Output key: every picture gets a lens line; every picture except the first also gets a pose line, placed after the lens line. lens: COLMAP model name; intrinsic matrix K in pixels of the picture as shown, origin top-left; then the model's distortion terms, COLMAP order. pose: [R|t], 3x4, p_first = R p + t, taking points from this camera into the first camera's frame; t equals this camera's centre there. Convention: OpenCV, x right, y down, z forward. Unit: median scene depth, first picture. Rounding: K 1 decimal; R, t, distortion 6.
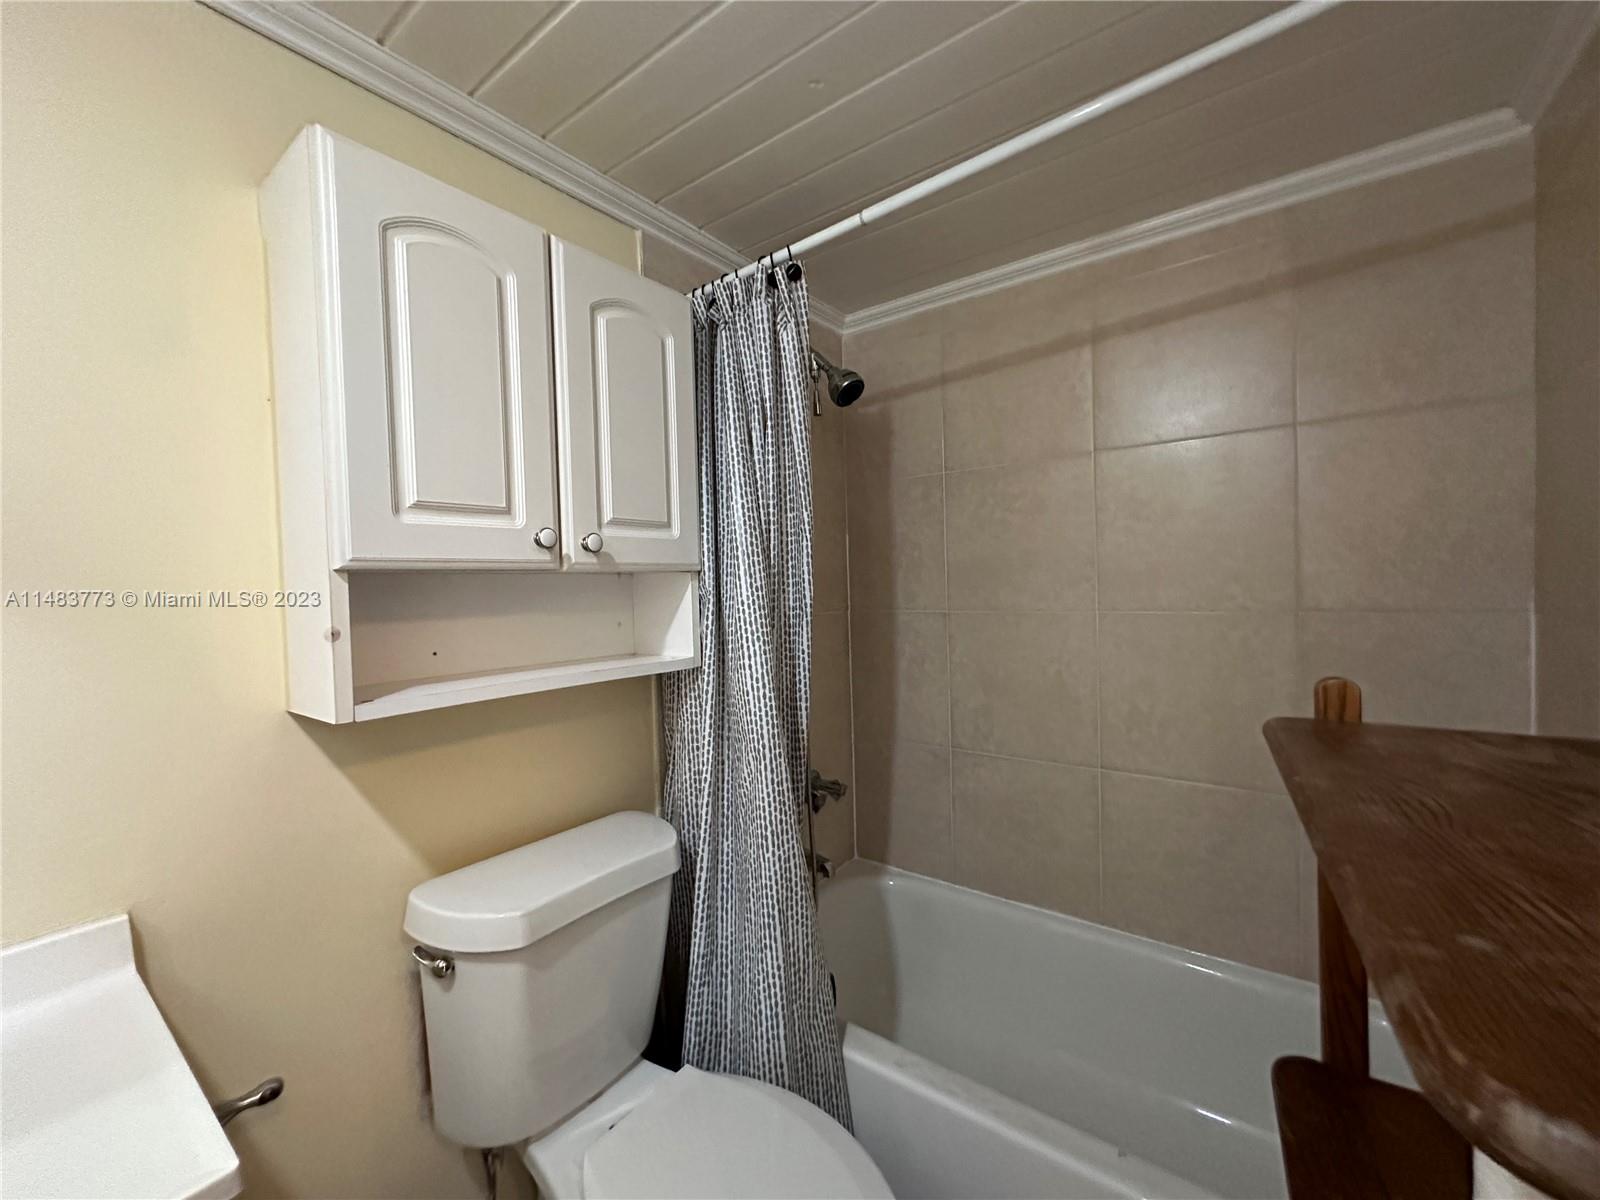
lens RADIAL K [[641.5, 0, 799.1], [0, 641.5, 593.6], [0, 0, 1]] dist [-0.000584, 0.000456]
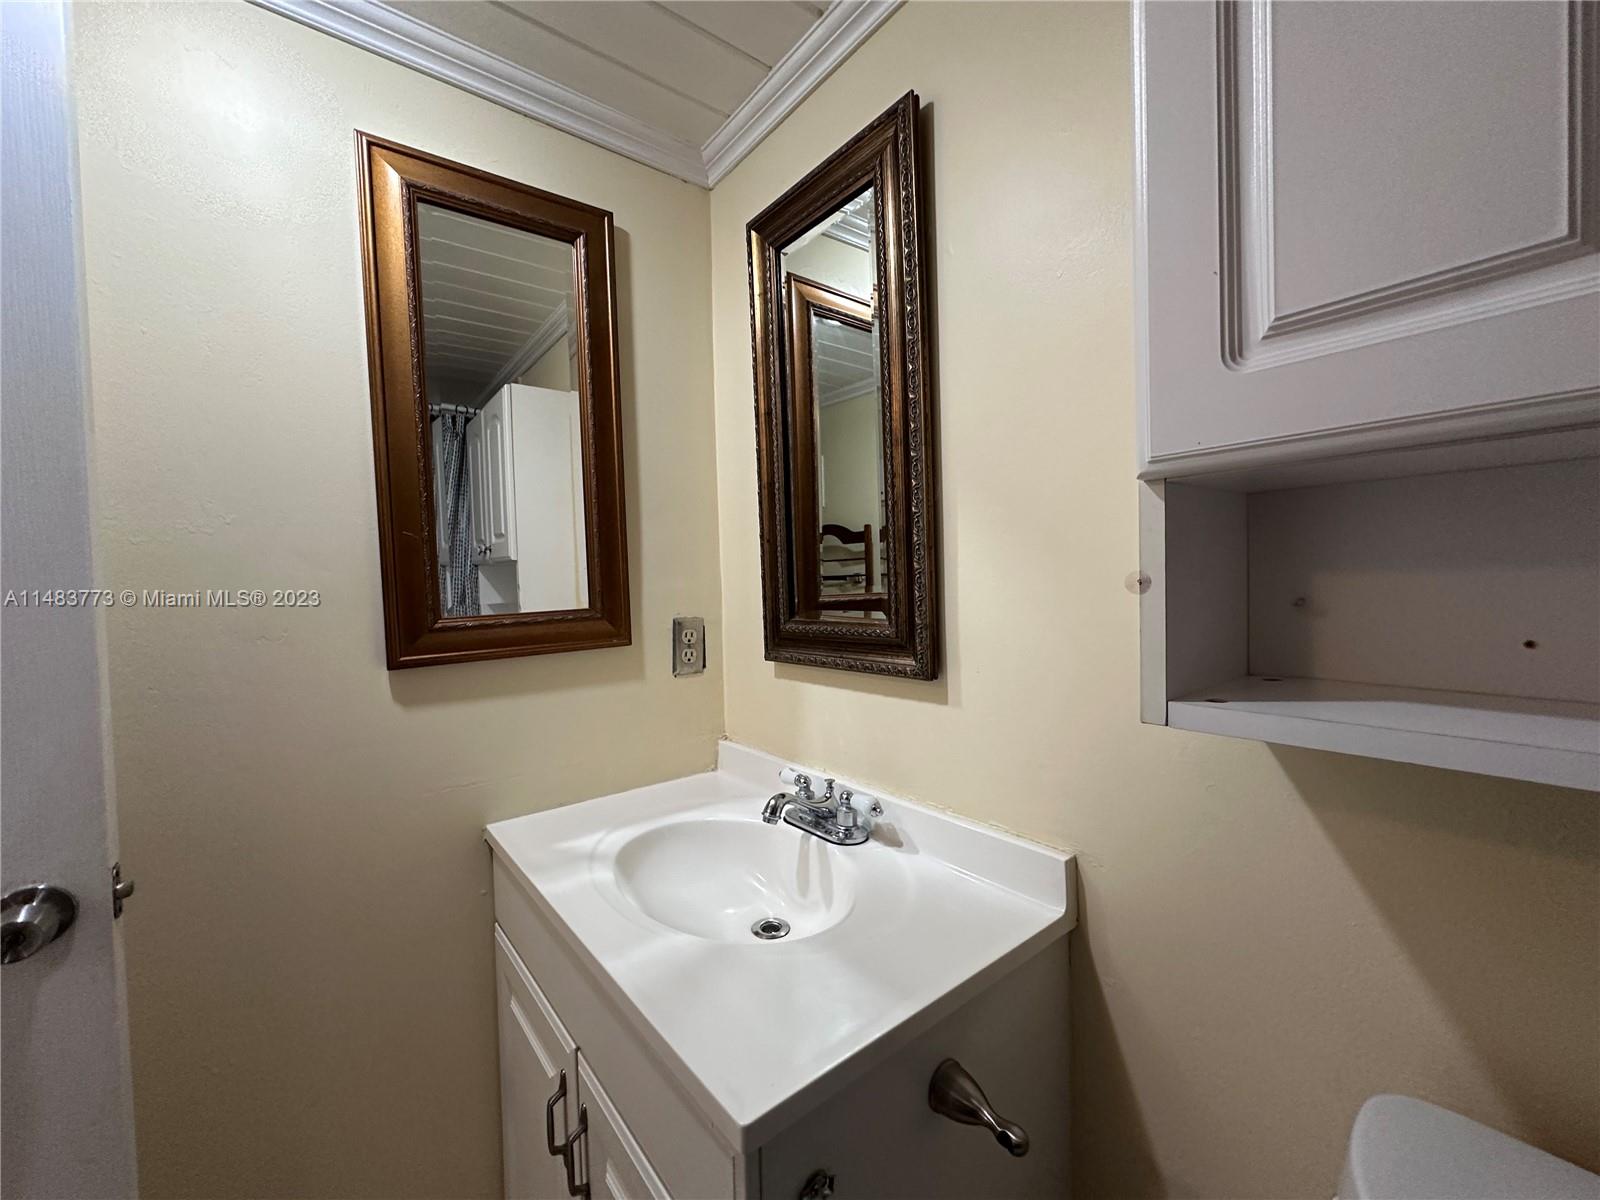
lens RADIAL K [[641.5, 0, 799.1], [0, 641.5, 593.6], [0, 0, 1]] dist [-0.000584, 0.000456]
pose [[-0.248630, 0.070125, -0.966057, -0.019438], [0.036448, 0.997347, 0.063016, 0.020725], [0.967913, -0.019543, -0.250526, 0.782169]]
